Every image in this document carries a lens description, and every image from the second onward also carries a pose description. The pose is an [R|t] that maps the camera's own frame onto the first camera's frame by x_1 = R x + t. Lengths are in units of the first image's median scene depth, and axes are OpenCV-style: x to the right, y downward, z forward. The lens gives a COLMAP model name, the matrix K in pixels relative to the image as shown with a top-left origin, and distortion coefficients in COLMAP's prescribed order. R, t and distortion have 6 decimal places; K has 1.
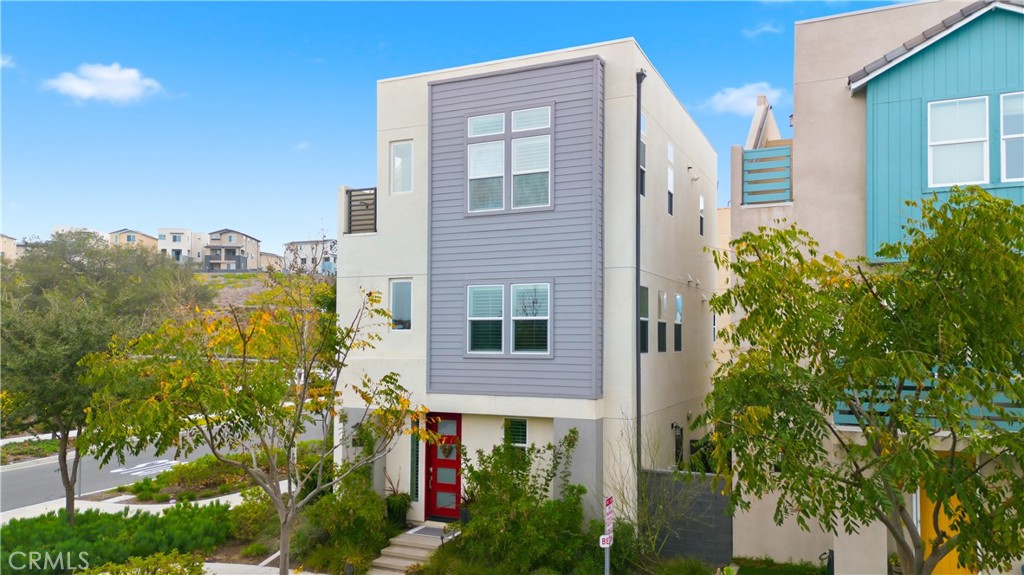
lens RADIAL K [[754.7, 0, 523.8], [0, 754.7, 320.7], [0, 0, 1]] dist [0.047813, -0.017124]
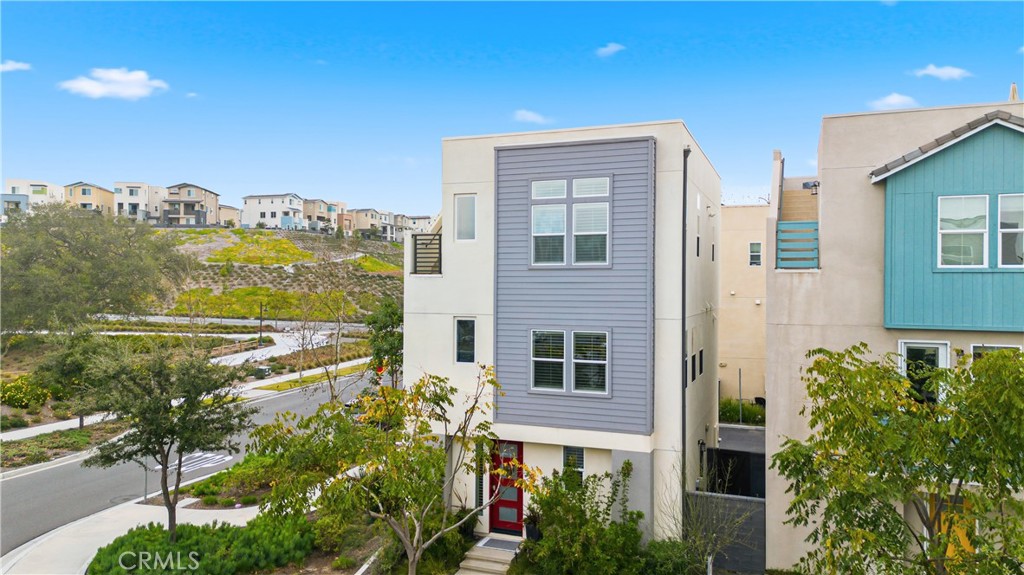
lens RADIAL K [[754.7, 0, 511.1], [0, 754.7, 286.7], [0, 0, 1]] dist [0.047813, -0.017124]
pose [[0.998351, 0.002765, 0.057330, -0.171581], [-0.004672, 0.999439, 0.033158, -0.150157], [-0.057206, -0.033371, 0.997805, -0.132231]]
